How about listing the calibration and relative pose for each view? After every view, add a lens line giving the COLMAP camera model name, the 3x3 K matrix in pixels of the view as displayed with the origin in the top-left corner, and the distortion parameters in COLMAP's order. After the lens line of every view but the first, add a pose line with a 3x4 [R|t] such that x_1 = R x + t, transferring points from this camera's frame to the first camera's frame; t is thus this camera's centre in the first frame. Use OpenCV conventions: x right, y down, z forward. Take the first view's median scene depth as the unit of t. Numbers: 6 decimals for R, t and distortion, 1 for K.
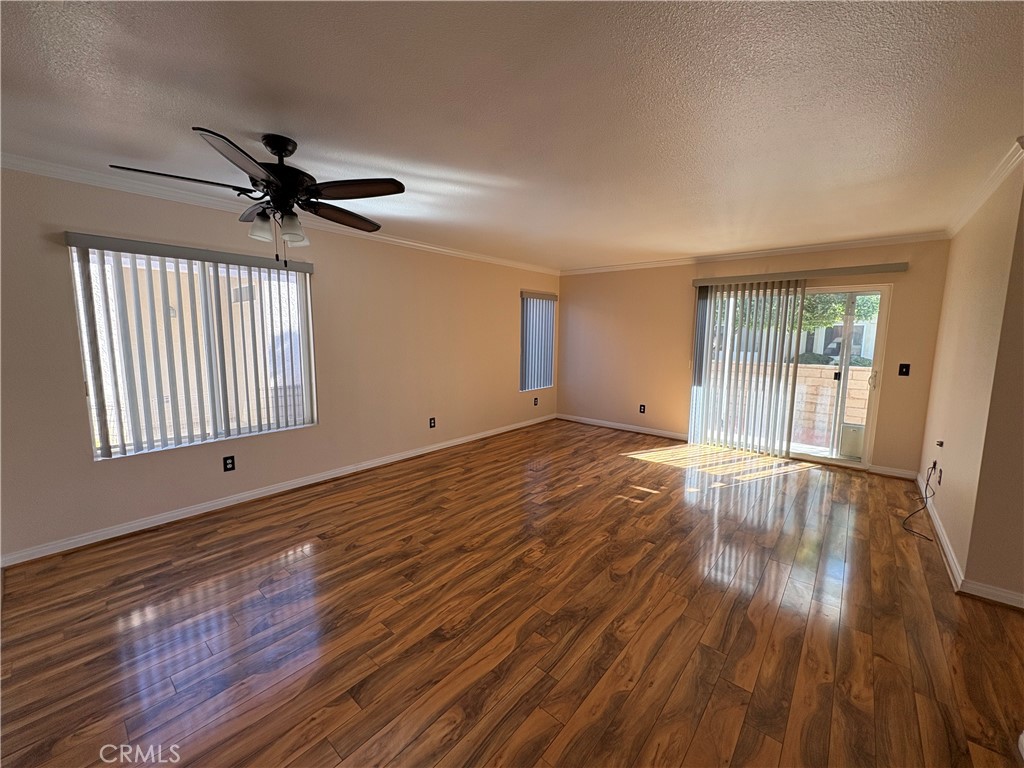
lens RADIAL K [[409.3, 0, 511.6], [0, 409.3, 382.9], [0, 0, 1]] dist [0.001639, 0.000883]
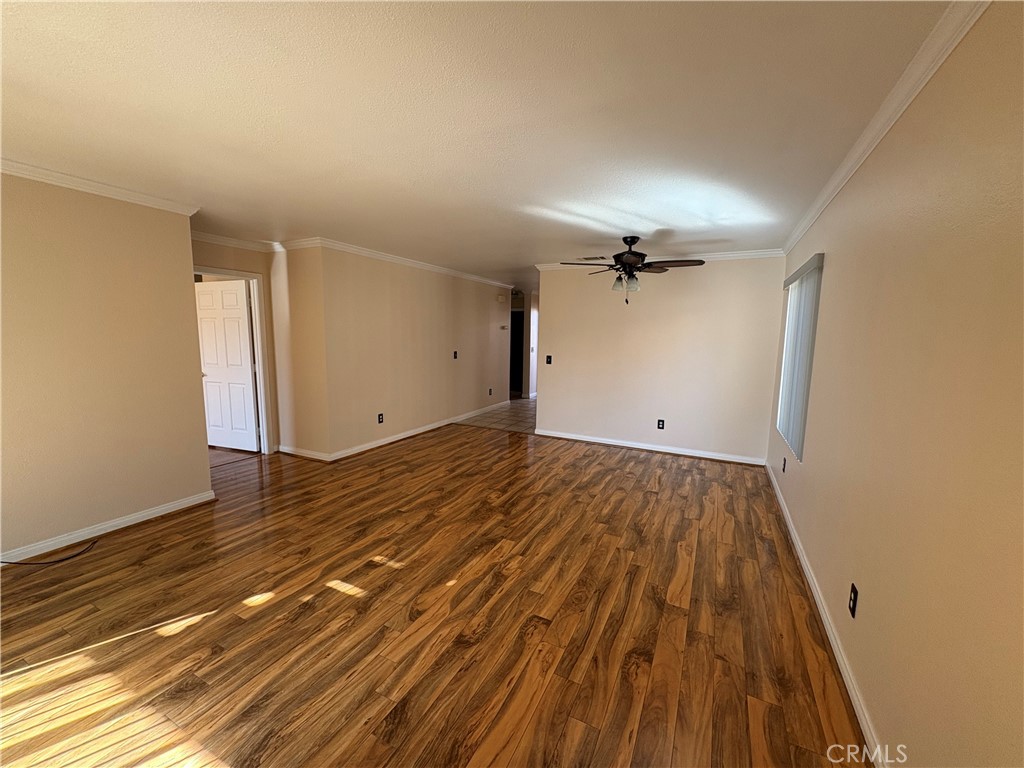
lens RADIAL K [[409.3, 0, 512.7], [0, 409.3, 384.9], [0, 0, 1]] dist [0.001639, 0.000883]
pose [[-0.971198, 0.002755, -0.238257, 0.268464], [-0.055157, 0.970173, 0.236054, -0.227458], [0.231801, 0.242397, -0.942079, 1.833039]]
